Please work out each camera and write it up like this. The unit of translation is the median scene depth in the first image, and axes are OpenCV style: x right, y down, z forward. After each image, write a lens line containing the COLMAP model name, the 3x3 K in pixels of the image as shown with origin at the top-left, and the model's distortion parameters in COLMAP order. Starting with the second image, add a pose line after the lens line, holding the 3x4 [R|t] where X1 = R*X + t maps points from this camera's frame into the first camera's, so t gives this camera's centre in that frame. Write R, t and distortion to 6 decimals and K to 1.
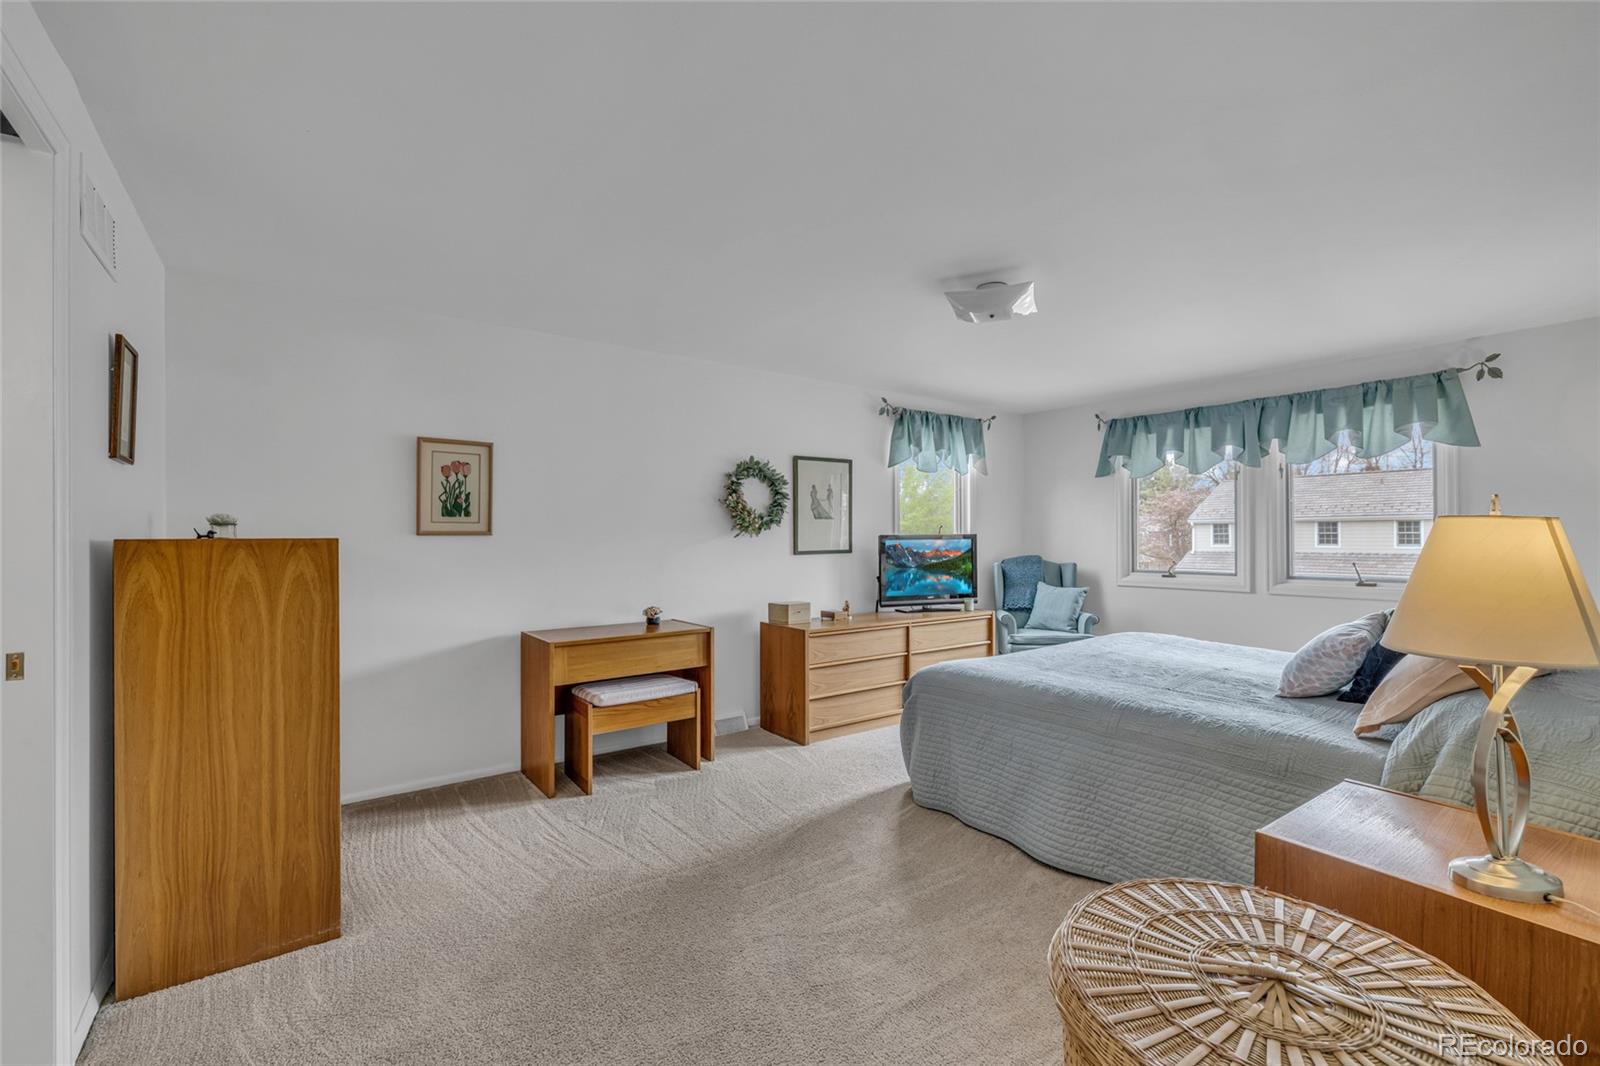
lens RADIAL K [[666.2, 0, 787.2], [0, 666.2, 537.8], [0, 0, 1]] dist [-0.003036, 0.001169]
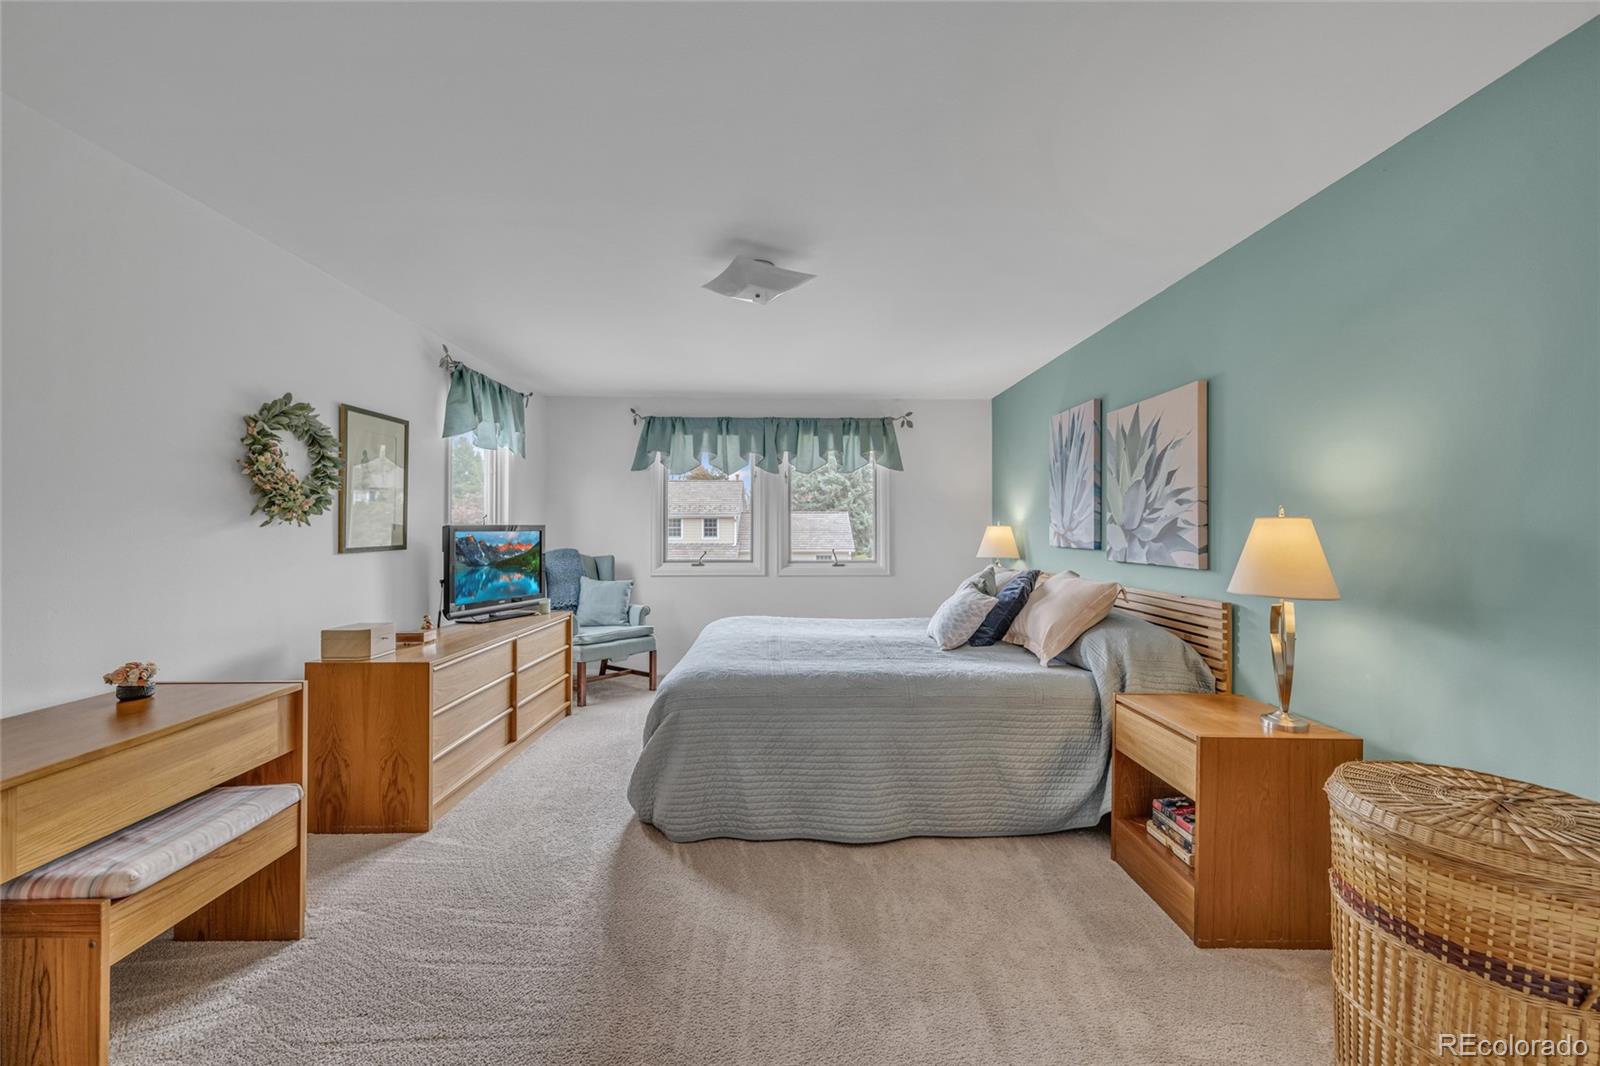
lens RADIAL K [[666.2, 0, 798.2], [0, 666.2, 527.0], [0, 0, 1]] dist [-0.003036, 0.001169]
pose [[0.574191, 0.008441, 0.818678, -0.267986], [-0.003278, 0.999963, -0.008011, 0.003080], [-0.818715, 0.001916, 0.574198, 0.249537]]
